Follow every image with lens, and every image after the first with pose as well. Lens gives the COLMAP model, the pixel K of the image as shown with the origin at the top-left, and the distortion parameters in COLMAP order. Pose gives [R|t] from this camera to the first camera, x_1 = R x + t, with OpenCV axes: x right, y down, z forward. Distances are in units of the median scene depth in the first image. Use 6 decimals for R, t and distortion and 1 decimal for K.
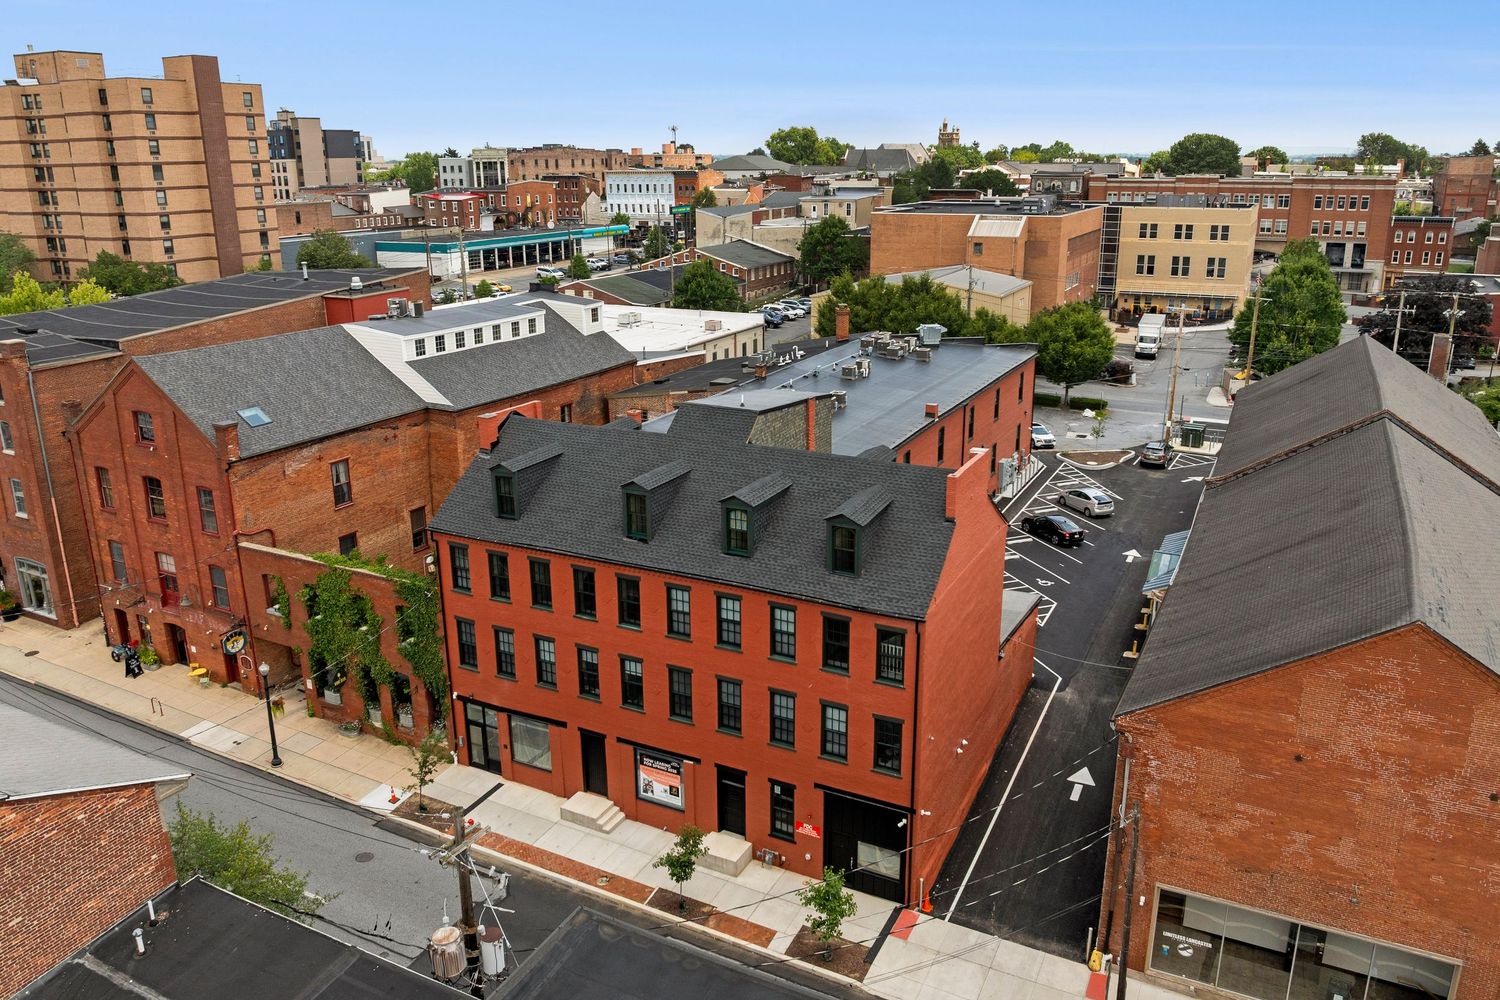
lens RADIAL K [[1107.1, 0, 757.3], [0, 1107.1, 469.5], [0, 0, 1]] dist [-0.033889, -0.006613]
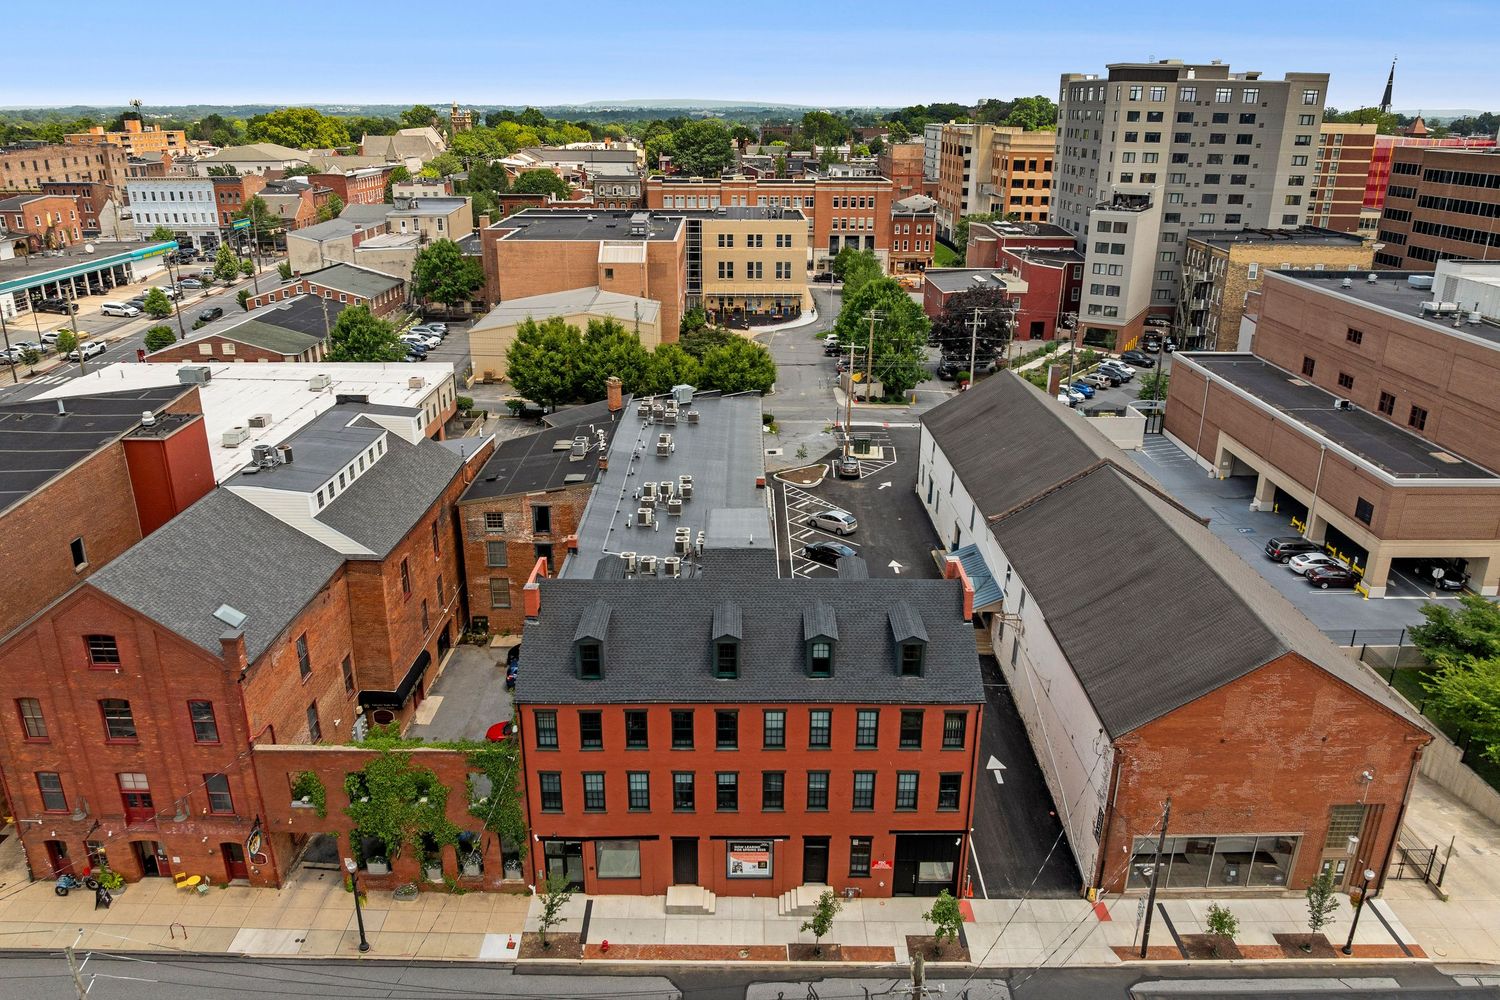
lens RADIAL K [[1059.4, 0, 757.5], [0, 1059.4, 489.6], [0, 0, 1]] dist [-0.024957, -0.024029]
pose [[0.884695, -0.145240, 0.442968, -0.471048], [0.113227, 0.988720, 0.098042, -0.210049], [-0.452211, -0.036581, 0.891160, -0.035383]]
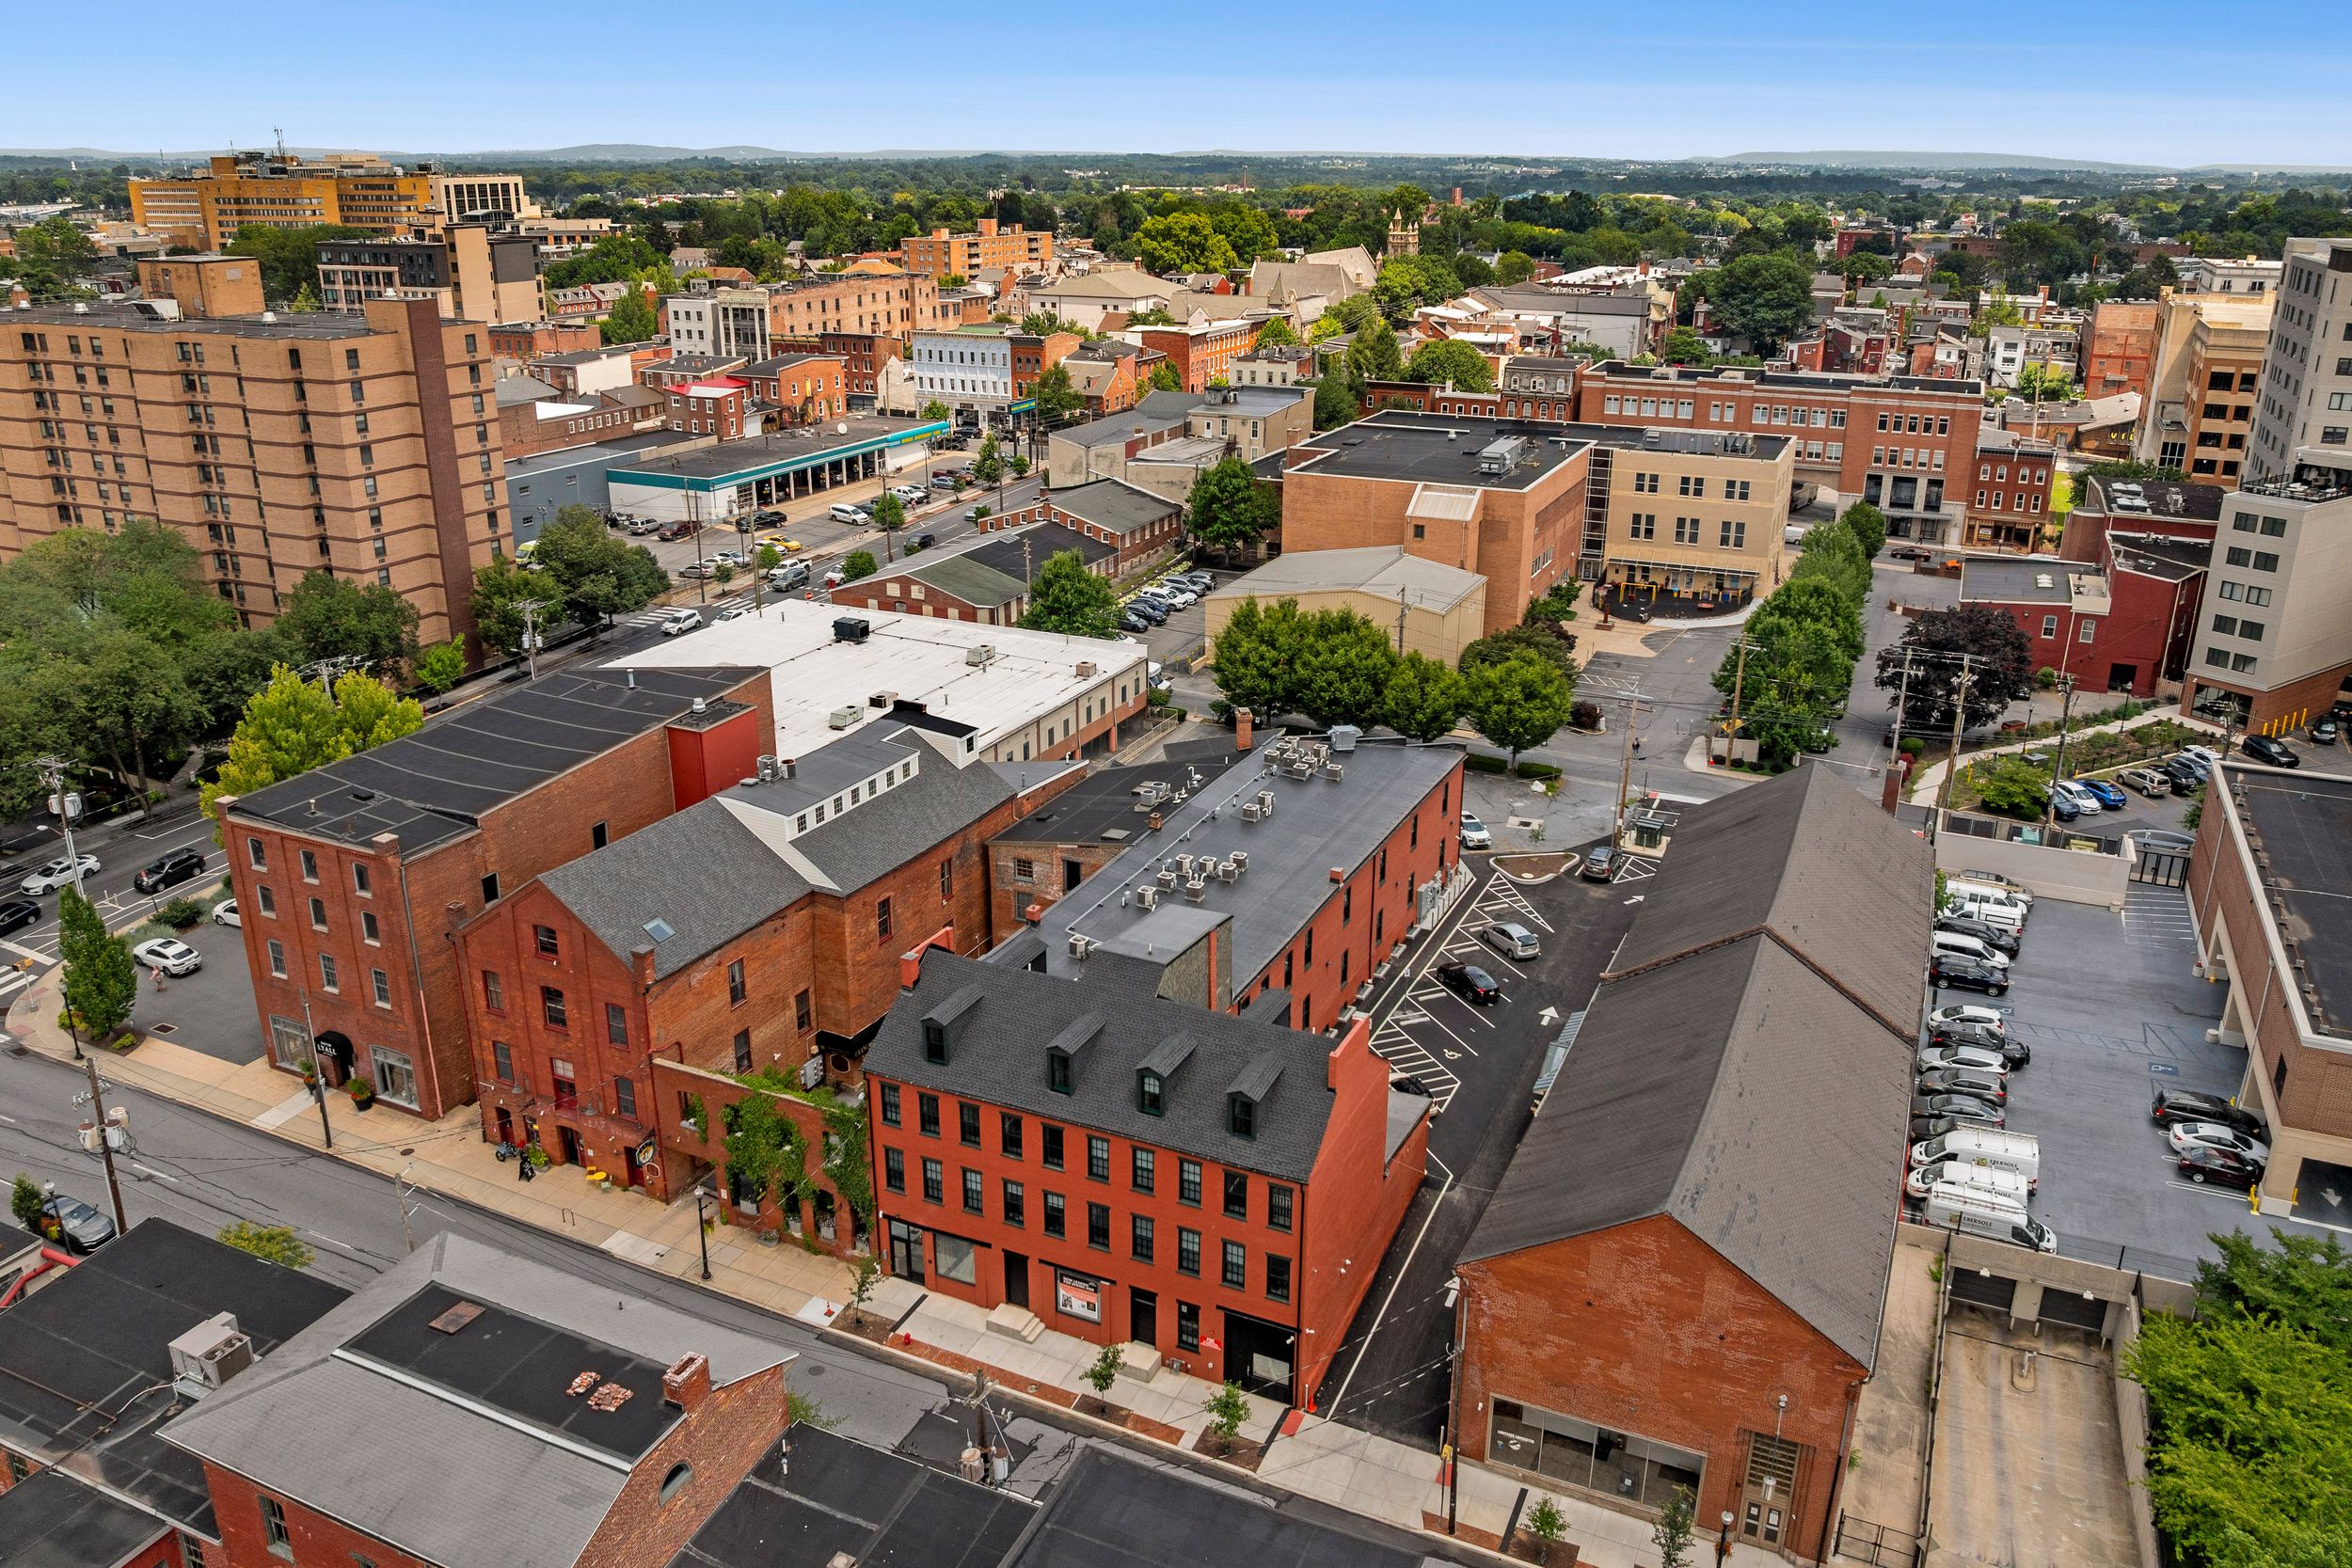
lens RADIAL K [[1732.1, 0, 1189.9], [0, 1732.1, 756.5], [0, 0, 1]] dist [-0.010999, -0.061990]
pose [[0.999016, -0.000350, 0.044359, -0.045597], [-0.002294, 0.998223, 0.059538, -0.322550], [-0.044301, -0.059581, 0.997240, -0.629246]]
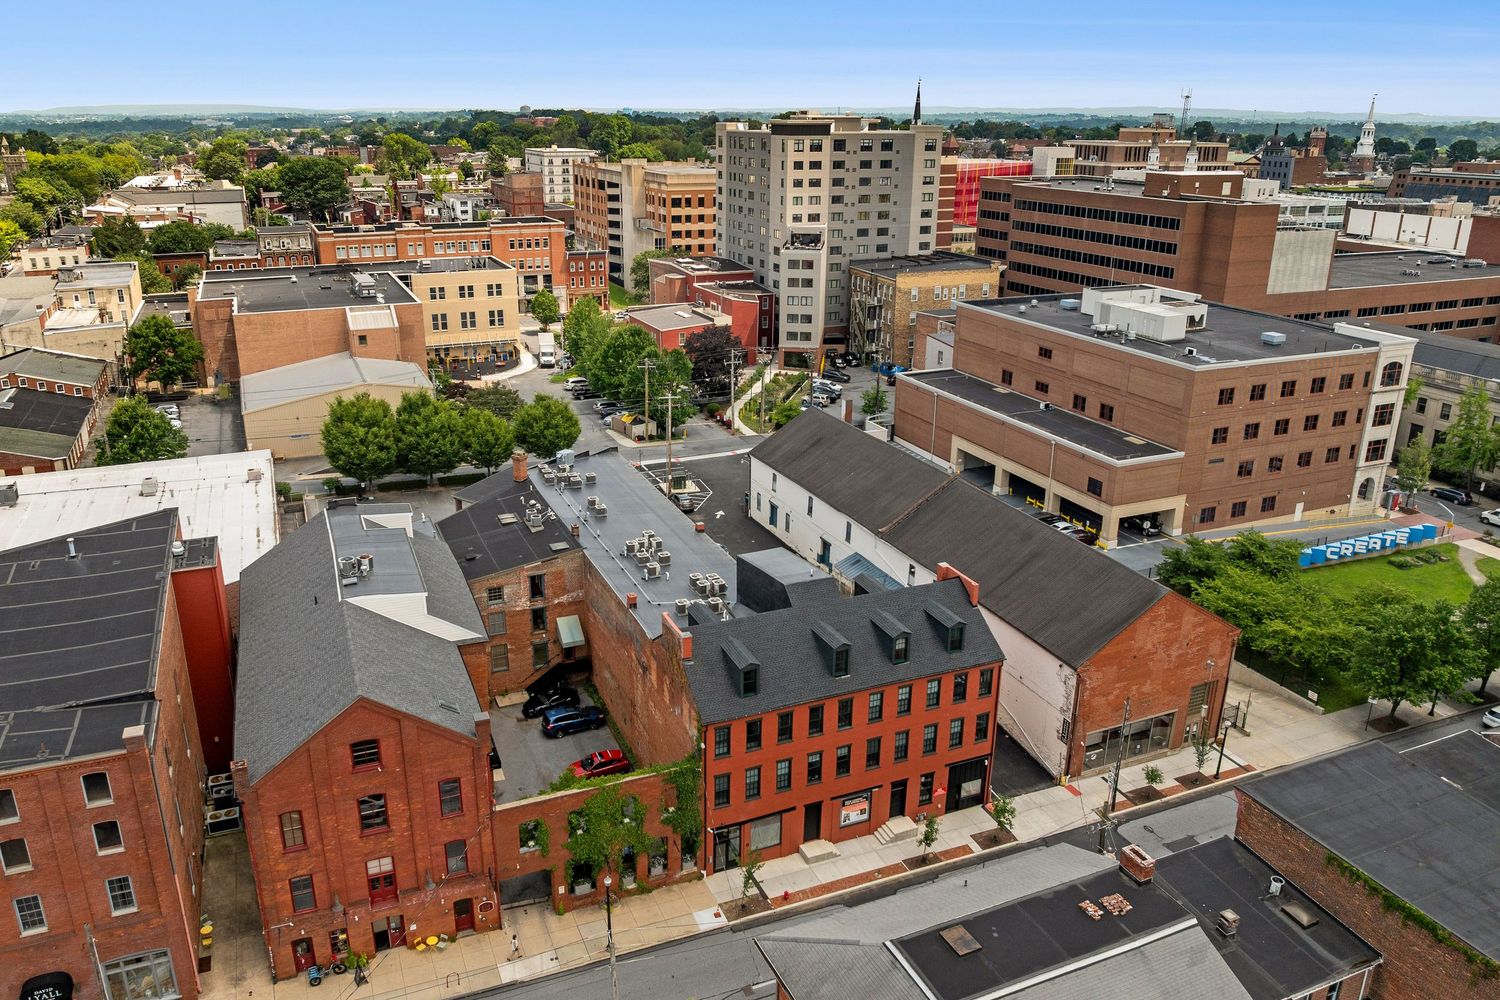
lens RADIAL K [[1098.9, 0, 730.7], [0, 1098.9, 481.6], [0, 0, 1]] dist [-0.021554, -0.031147]
pose [[0.641720, -0.233966, 0.730381, -1.118553], [0.198225, 0.970571, 0.136745, -0.395238], [-0.740880, 0.057028, 0.669212, 0.011285]]
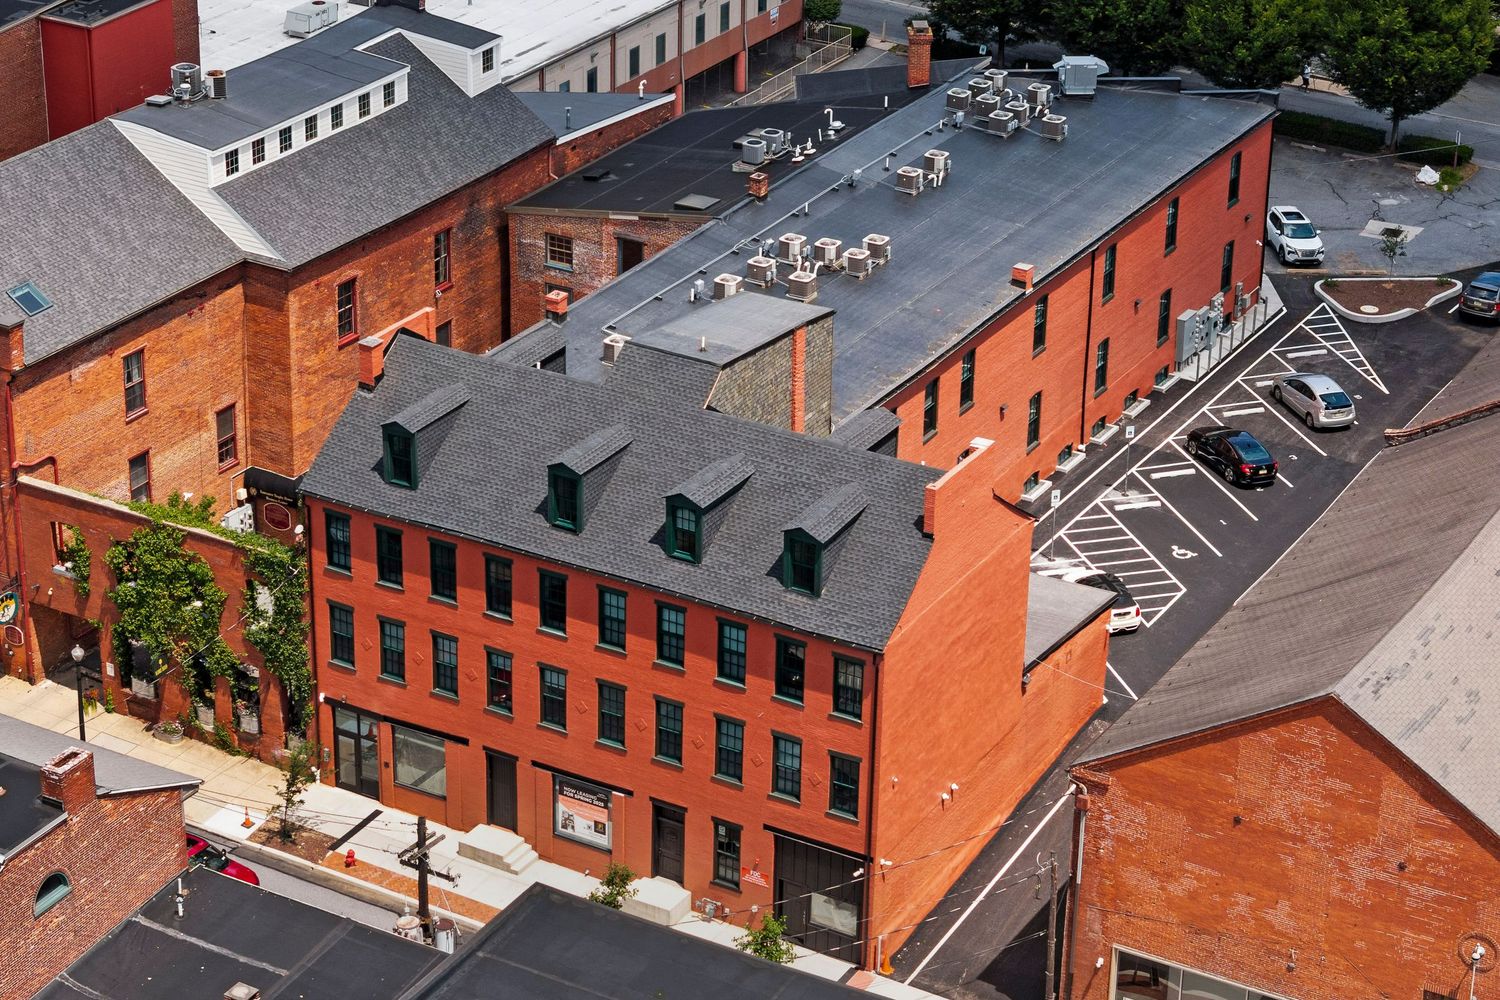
lens RADIAL K [[3416.9, 0, 663.9], [0, 3416.9, 502.4], [0, 0, 1]] dist [-0.149587, 0.991395]
pose [[0.997580, 0.043783, -0.054019, 0.085290], [-0.034315, 0.985666, 0.165182, -0.317770], [0.060477, -0.162929, 0.984783, -1.258167]]
